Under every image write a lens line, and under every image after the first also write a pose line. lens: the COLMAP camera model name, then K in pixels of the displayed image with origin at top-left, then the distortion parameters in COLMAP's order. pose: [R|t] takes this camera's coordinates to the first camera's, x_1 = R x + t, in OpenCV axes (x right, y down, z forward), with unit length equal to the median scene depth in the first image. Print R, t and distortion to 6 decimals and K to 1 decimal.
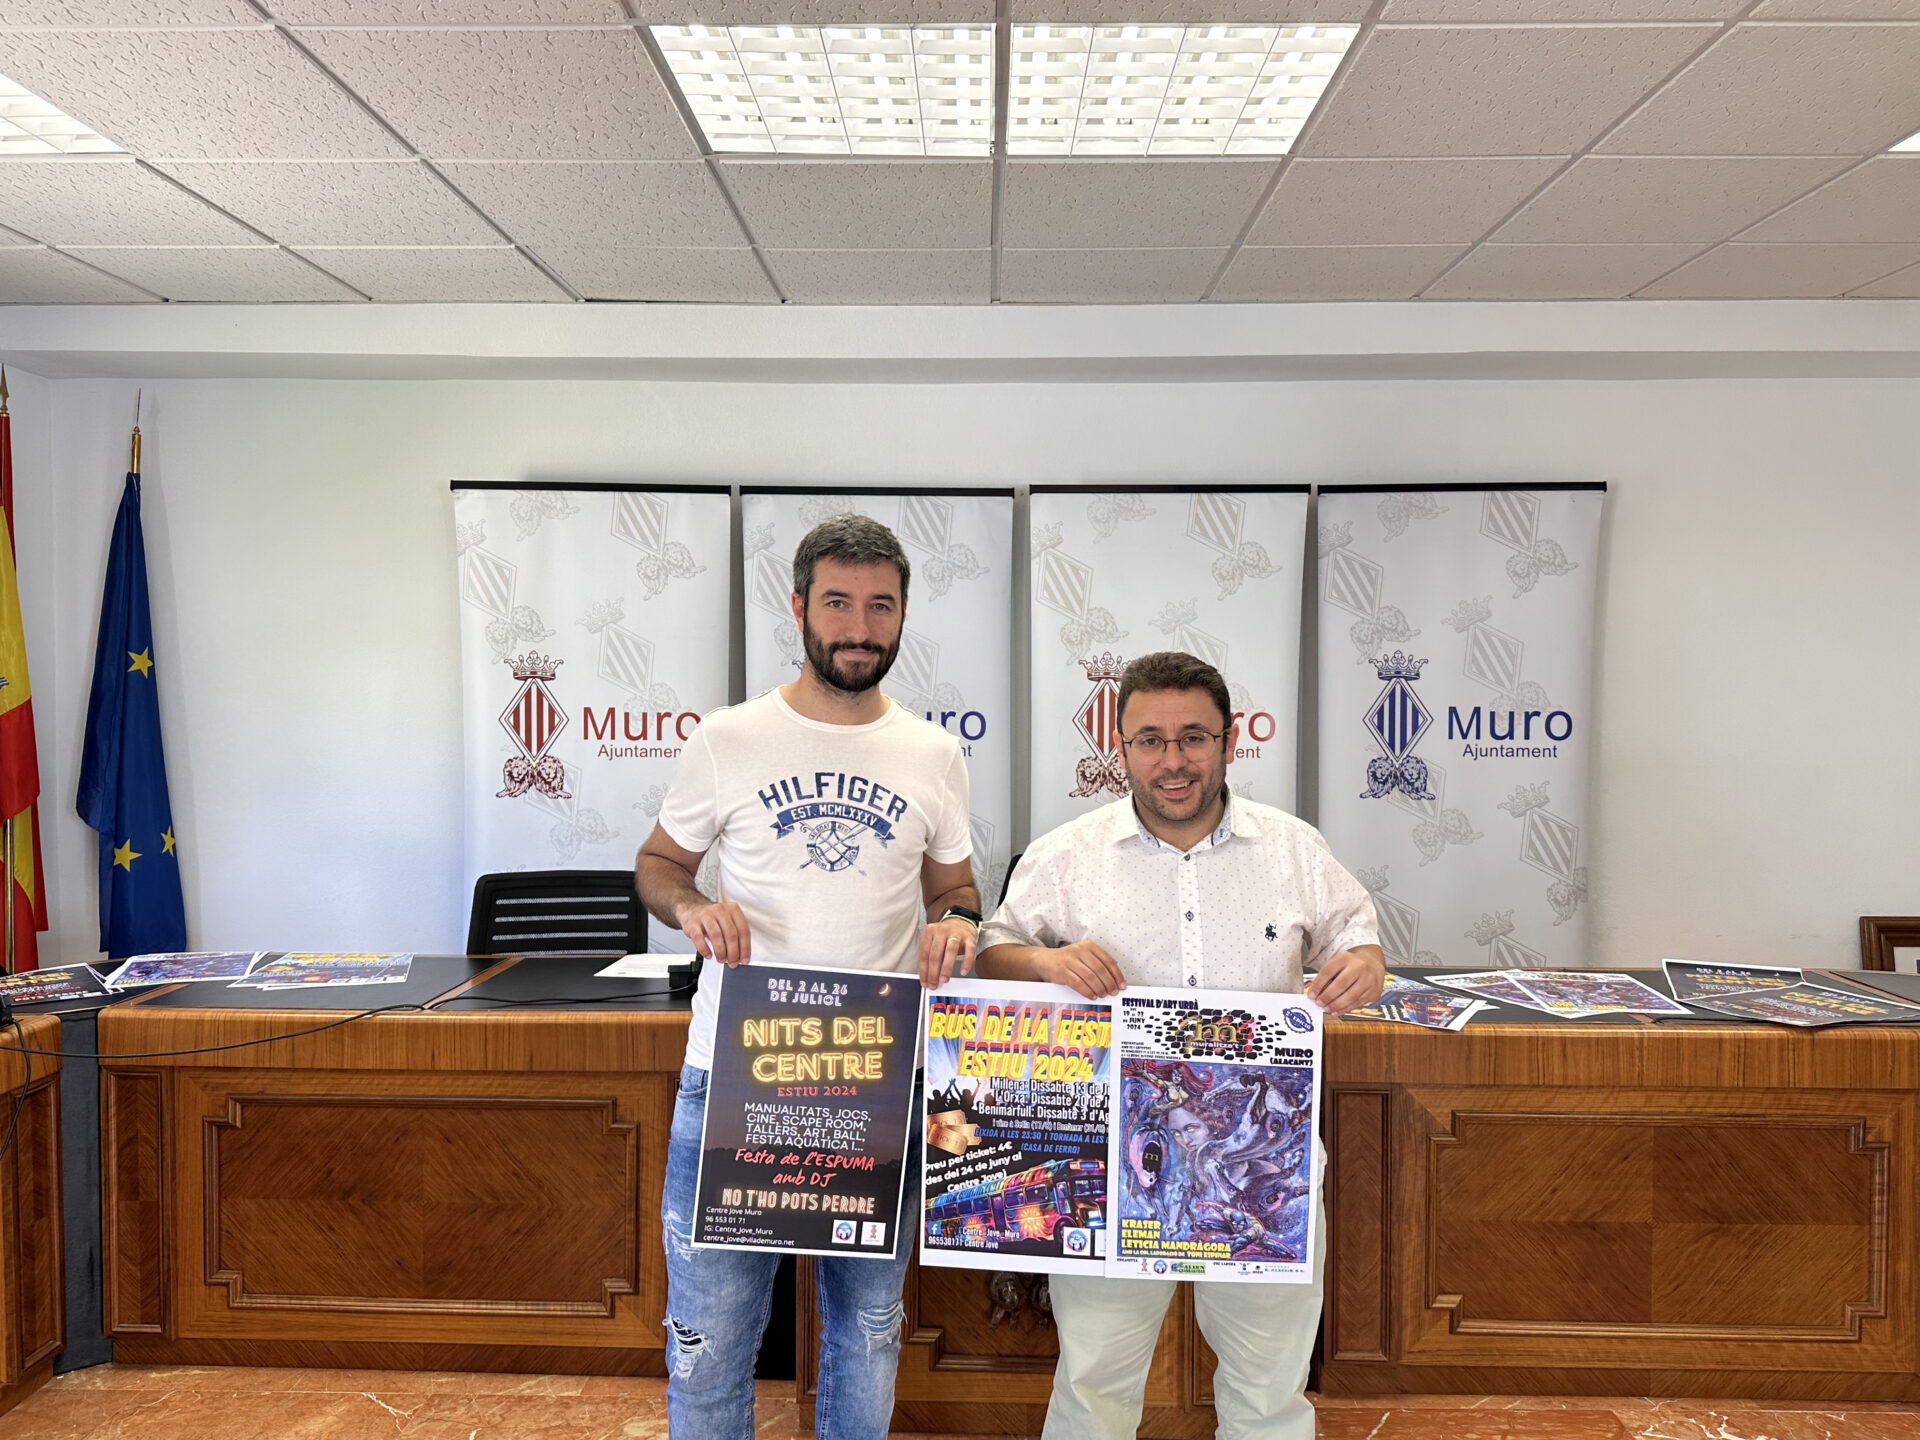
lens RADIAL K [[1382.9, 0, 992.4], [0, 1382.9, 696.5], [0, 0, 1]] dist [0.003017, -0.031180]
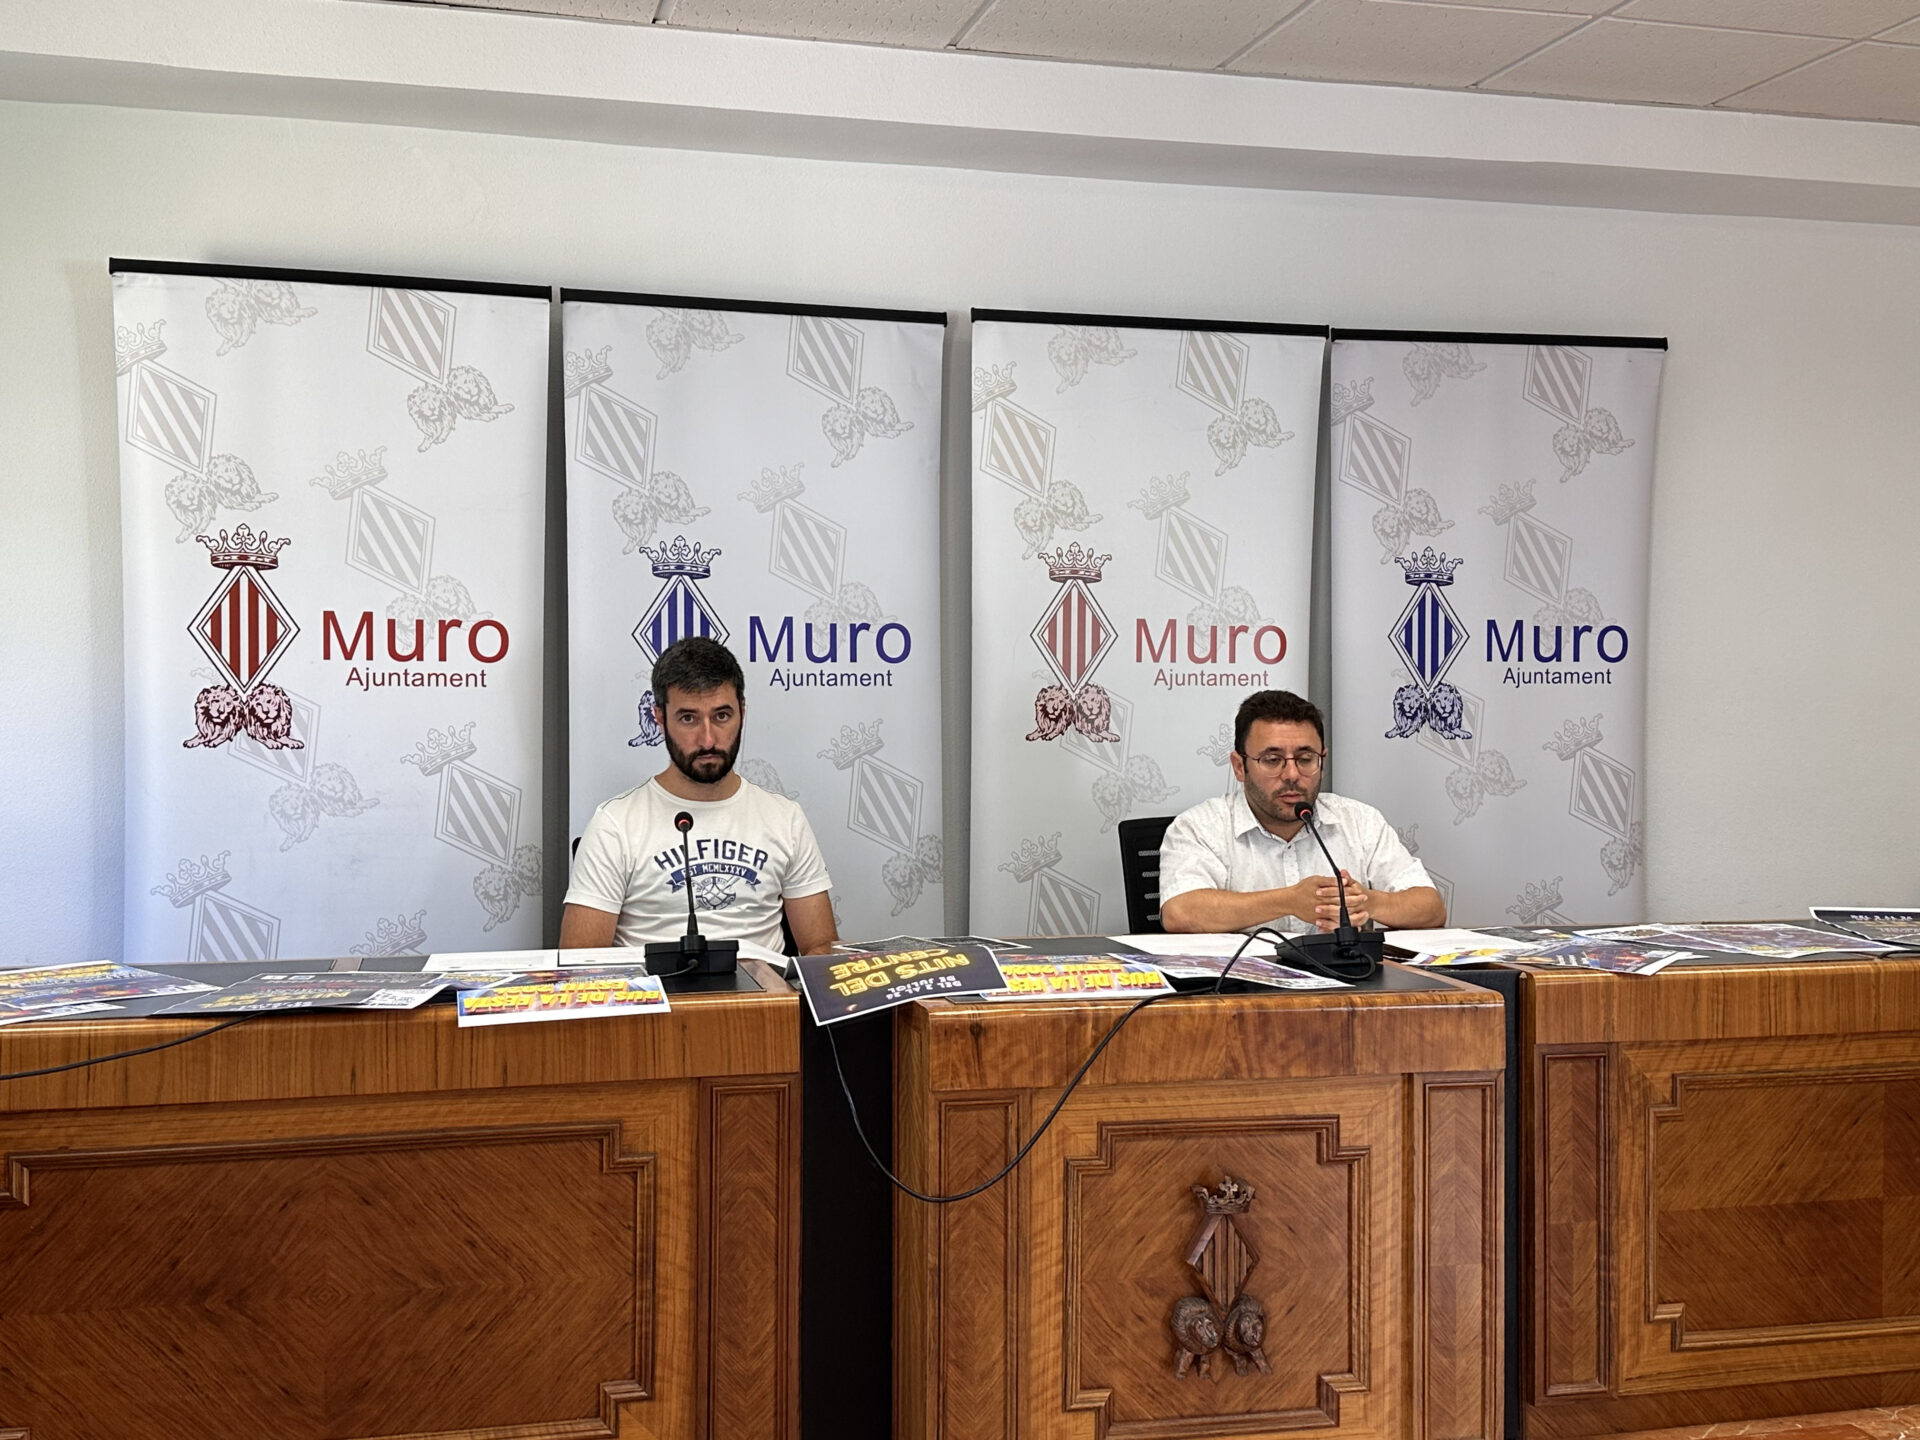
lens RADIAL K [[2030.2, 0, 960.0], [0, 2030.2, 720.0], [0, 0, 1]] dist [0.141082, -0.375919]
pose [[0.963764, -0.005702, 0.266695, -0.381631], [0.004671, 0.999979, 0.004502, 0.082741], [-0.266715, -0.003093, 0.963770, -0.047958]]
